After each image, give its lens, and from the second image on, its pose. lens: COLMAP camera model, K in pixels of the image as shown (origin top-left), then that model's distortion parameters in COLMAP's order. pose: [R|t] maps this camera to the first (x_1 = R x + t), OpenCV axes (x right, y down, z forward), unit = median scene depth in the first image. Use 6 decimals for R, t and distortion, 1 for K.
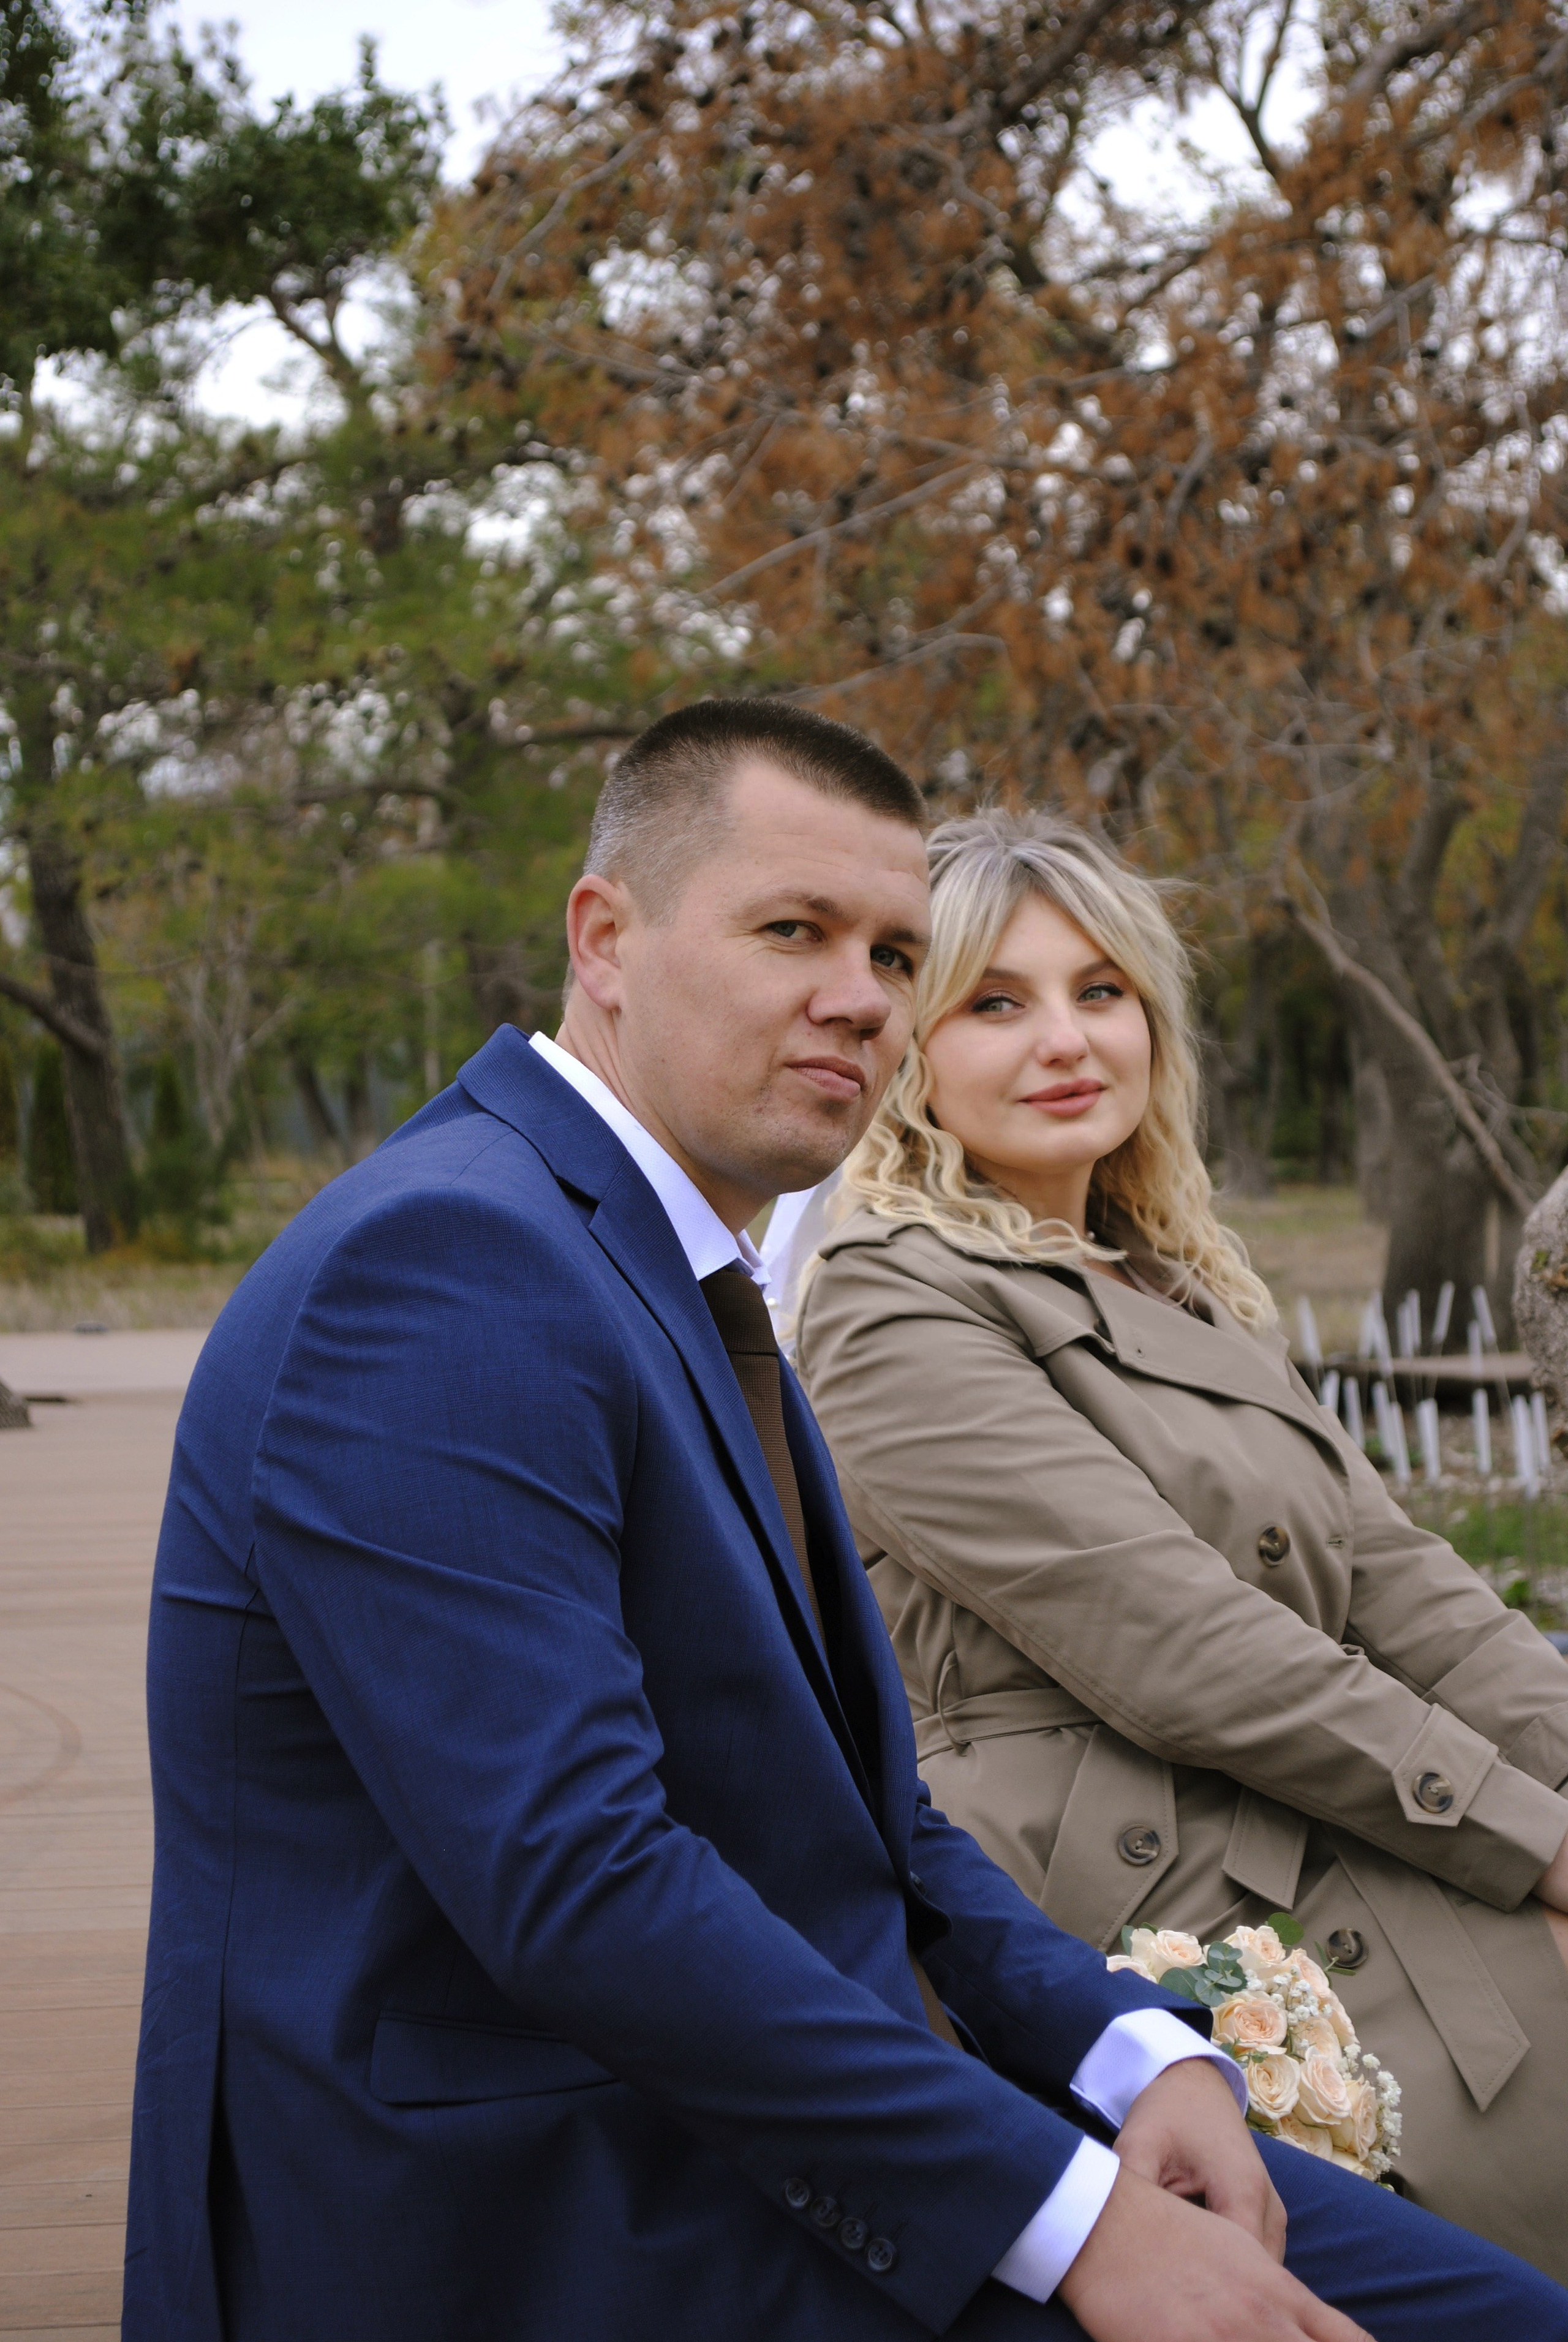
lens RADIAL K [[5190.1, 0, 784.0], [0, 5190.1, 1171.0], [0, 0, 1]] dist [0.000657, 0.599995]
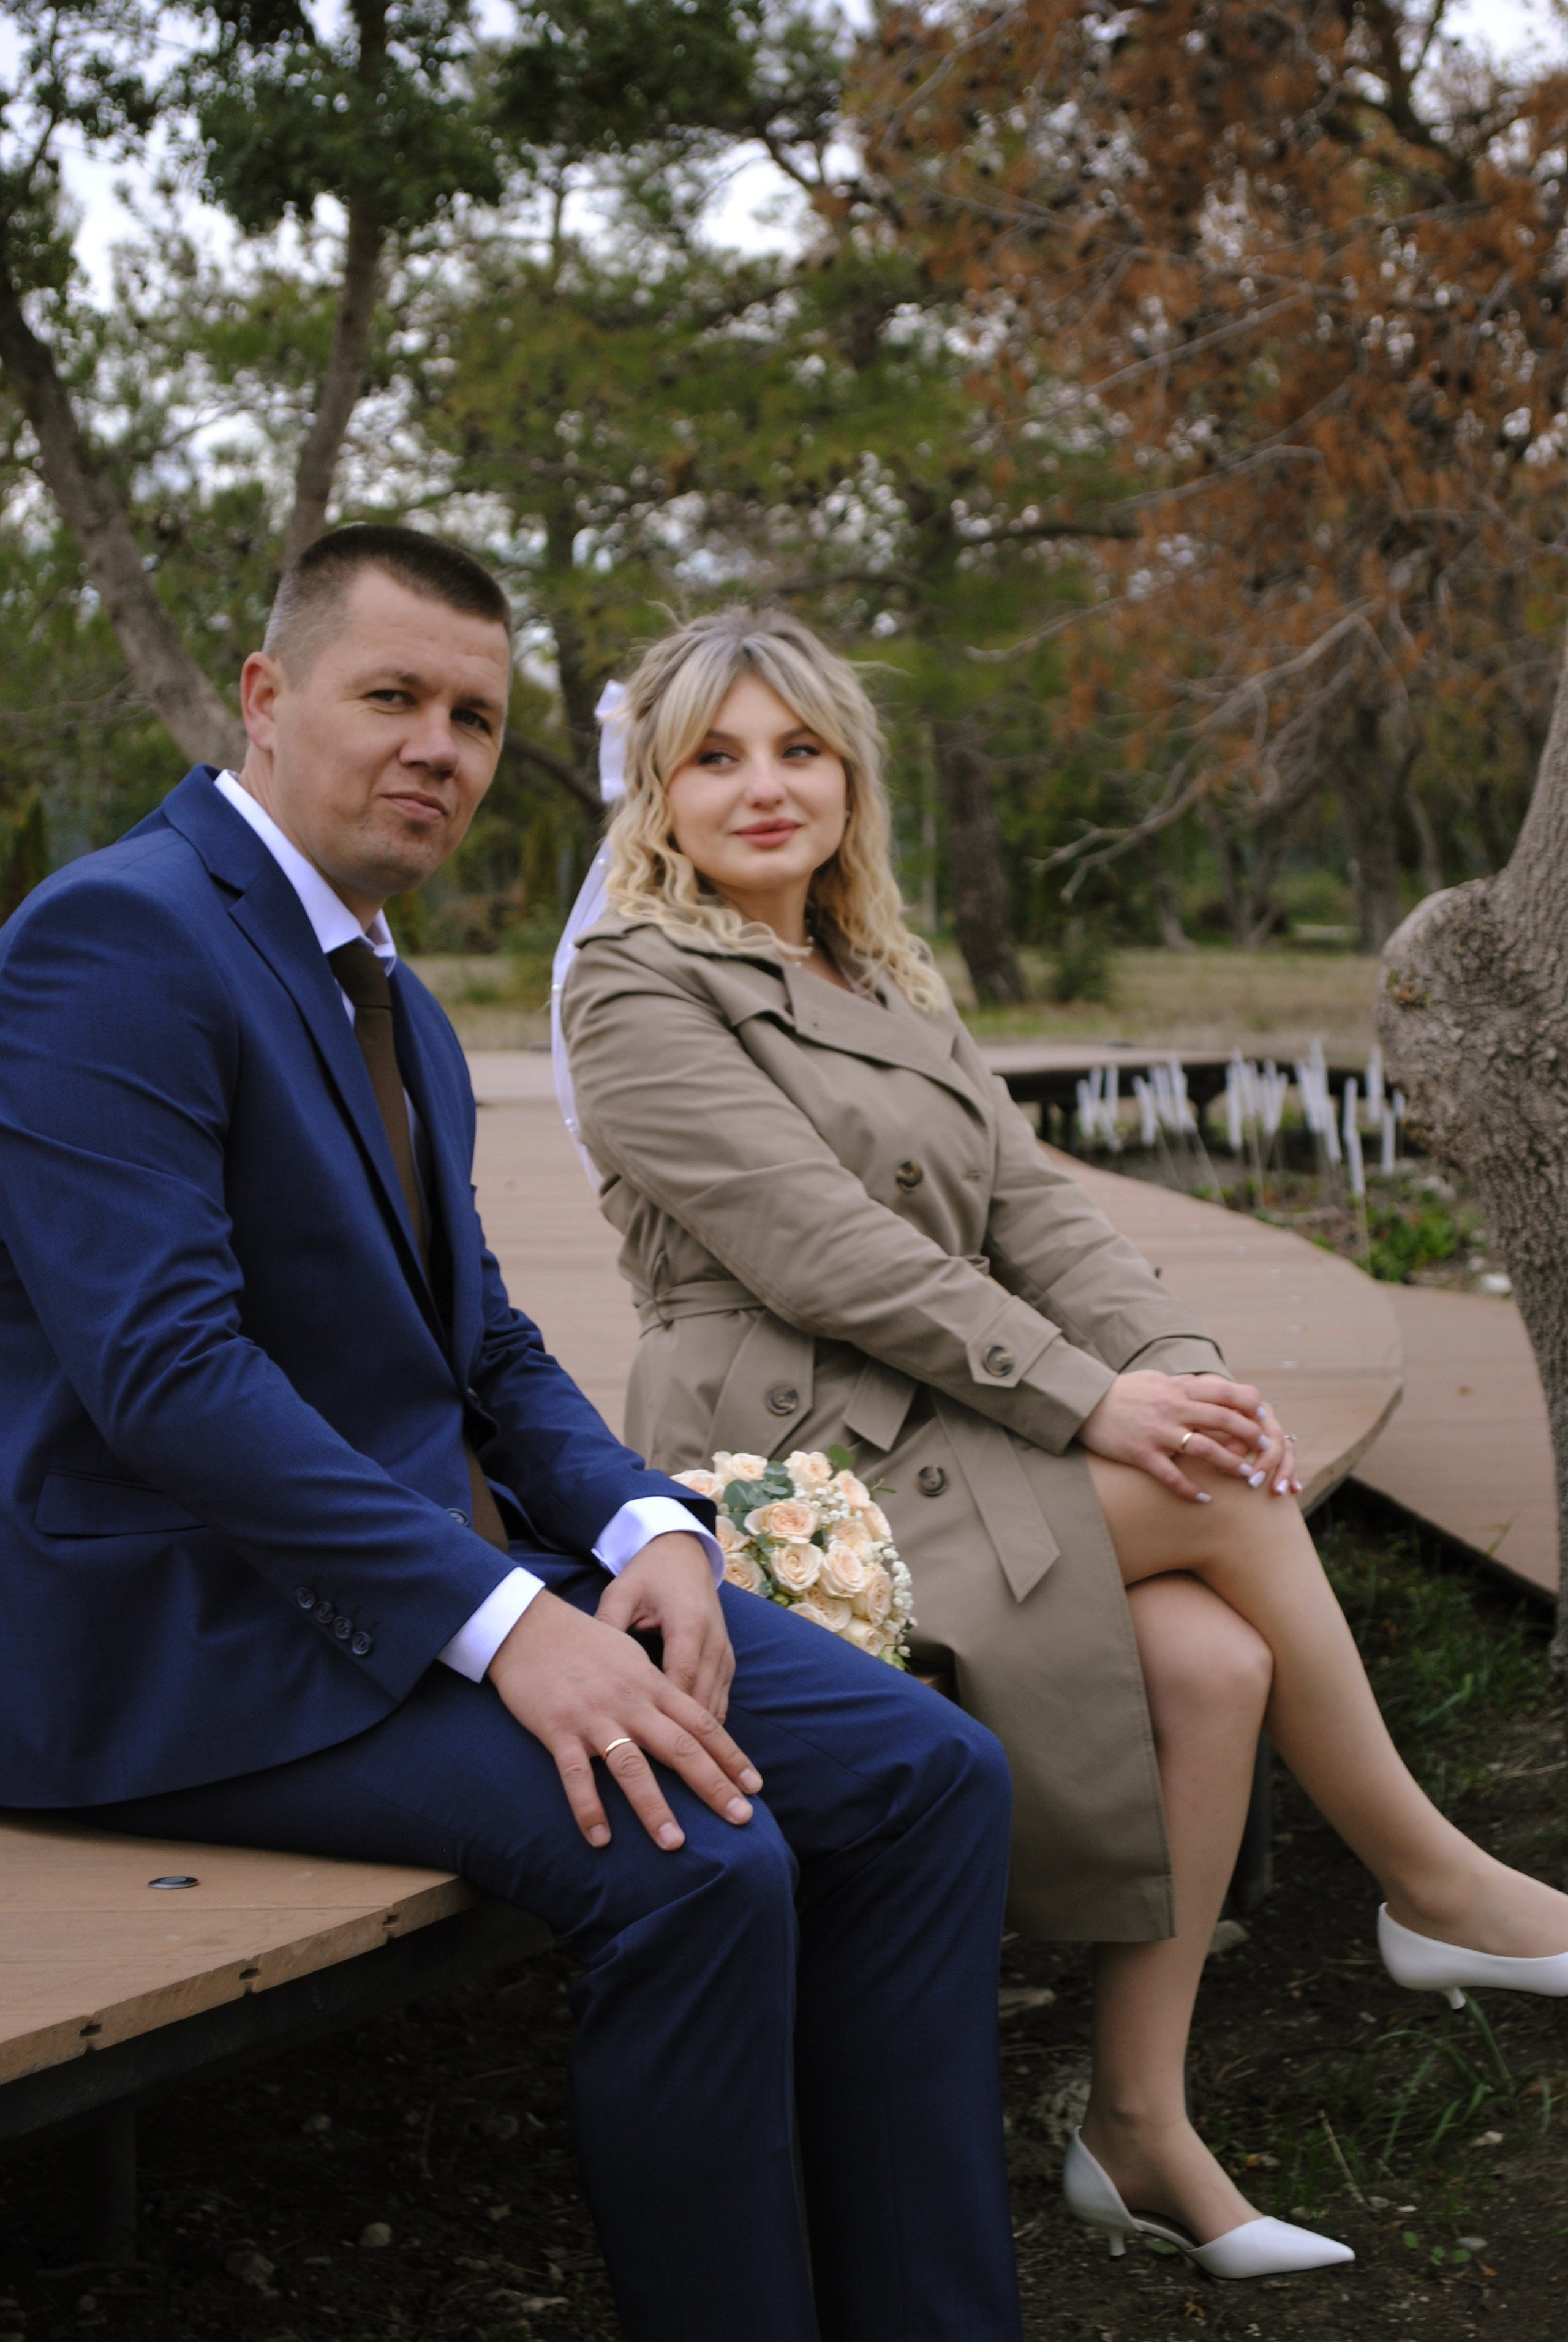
lens RADIAL K [[4732.5, 0, 784.9], [0, 4732.5, 970.9], [0, 0, 1]] dist [0.151086, -0.747786]
pose [[0.993369, 0.015993, -0.113854, 0.197304], [-0.014930, 0.999837, 0.010179, 0.009105], [0.113998, -0.008412, 0.993445, -0.183500]]
